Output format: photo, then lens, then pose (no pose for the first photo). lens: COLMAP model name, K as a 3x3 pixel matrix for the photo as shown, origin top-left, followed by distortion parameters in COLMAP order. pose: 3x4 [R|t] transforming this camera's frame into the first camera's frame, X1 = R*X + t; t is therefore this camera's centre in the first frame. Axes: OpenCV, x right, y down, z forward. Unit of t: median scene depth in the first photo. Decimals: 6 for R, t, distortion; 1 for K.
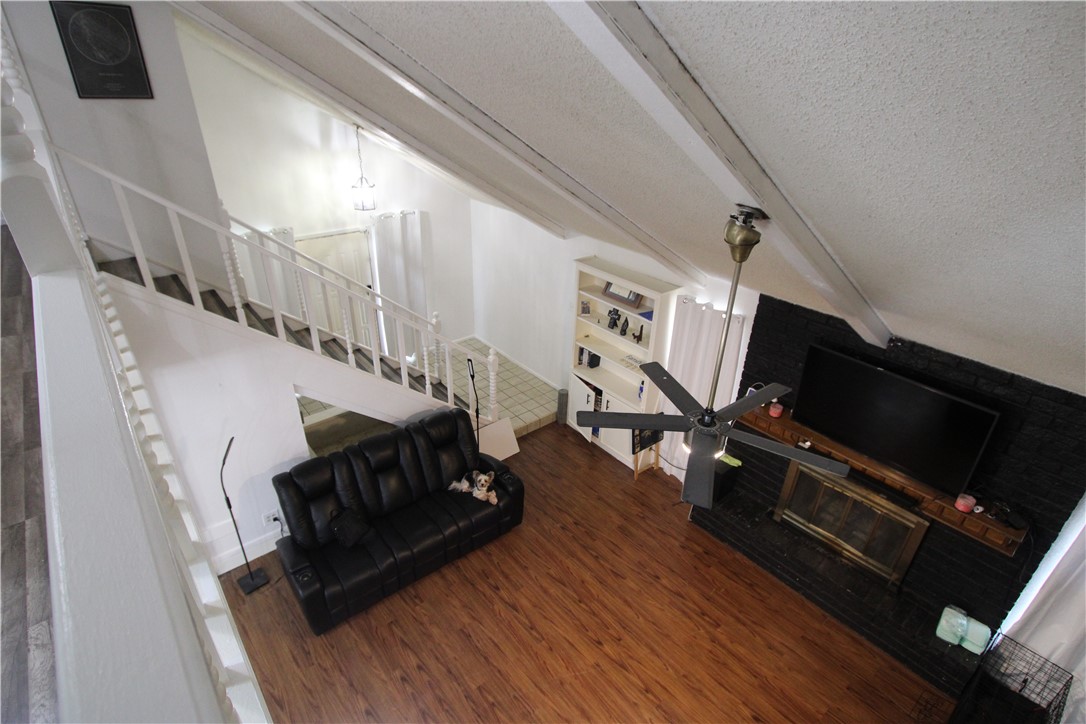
lens RADIAL K [[547.0, 0, 547.9], [0, 547.0, 364.7], [0, 0, 1]] dist [-0.014288, 0.002410]
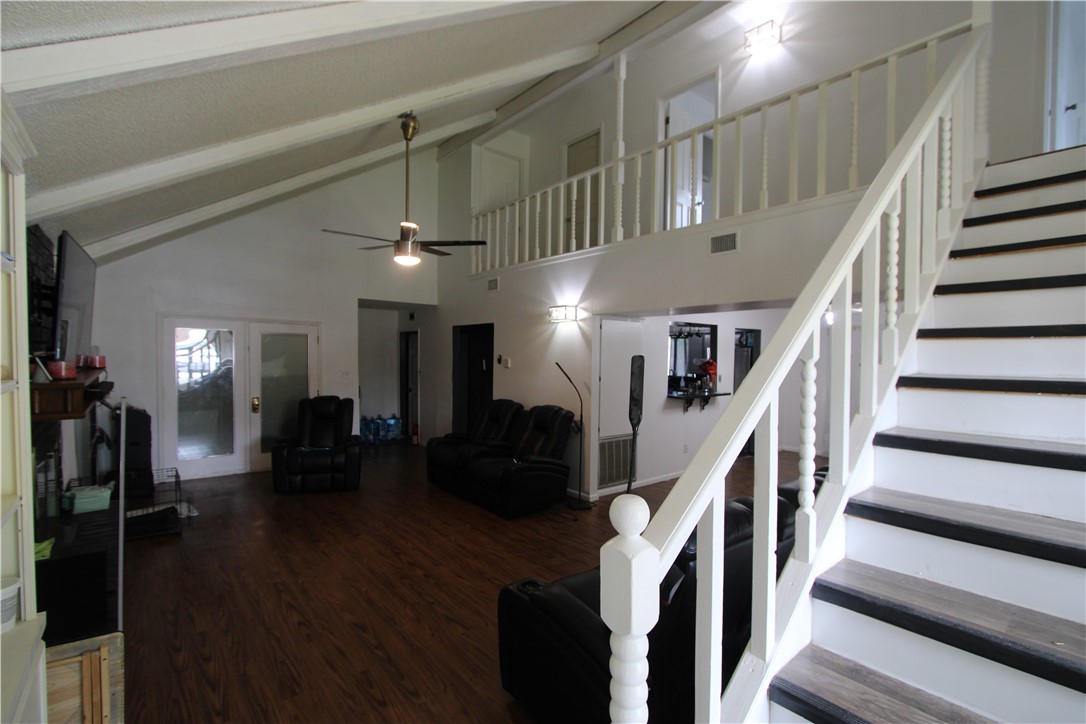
lens RADIAL K [[498.8, 0, 551.1], [0, 498.8, 360.5], [0, 0, 1]] dist [-0.016064, 0.000561]
pose [[-0.999146, -0.041246, 0.002314, -0.092732], [-0.034958, 0.874015, 0.484640, -0.195026], [-0.022012, 0.484146, -0.874710, 1.453257]]
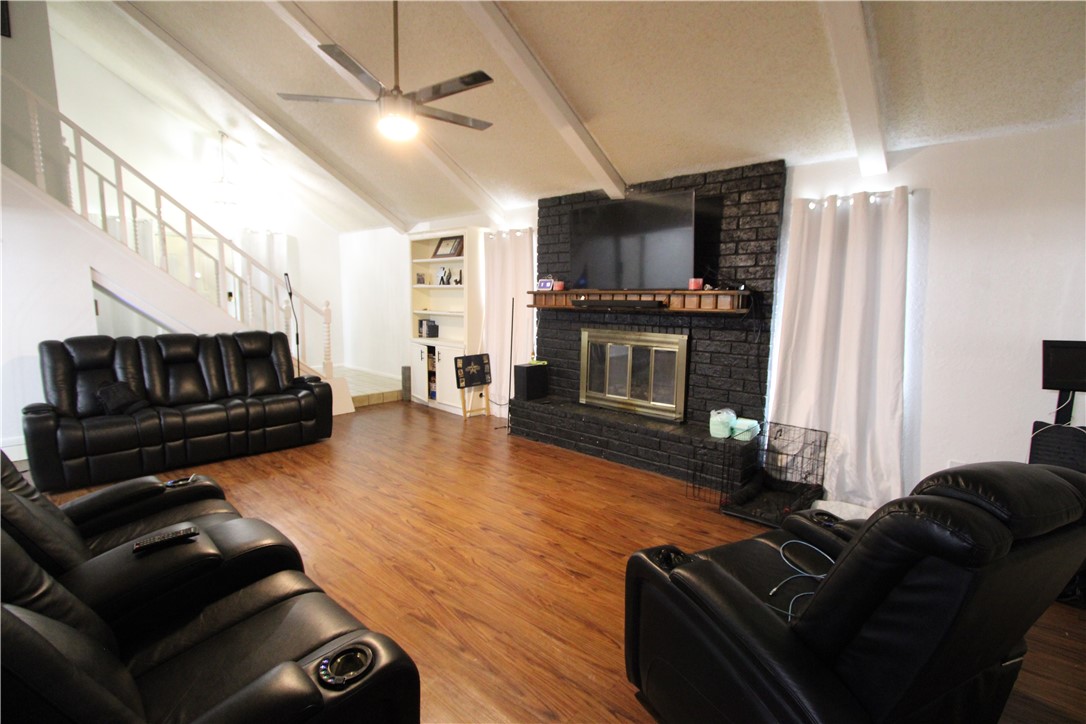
lens RADIAL K [[498.8, 0, 549.3], [0, 498.8, 370.9], [0, 0, 1]] dist [-0.016064, 0.000561]
pose [[0.991714, -0.030322, 0.124832, 0.269581], [0.070480, 0.940860, -0.331382, 0.588381], [-0.107401, 0.337435, 0.935202, 0.110513]]
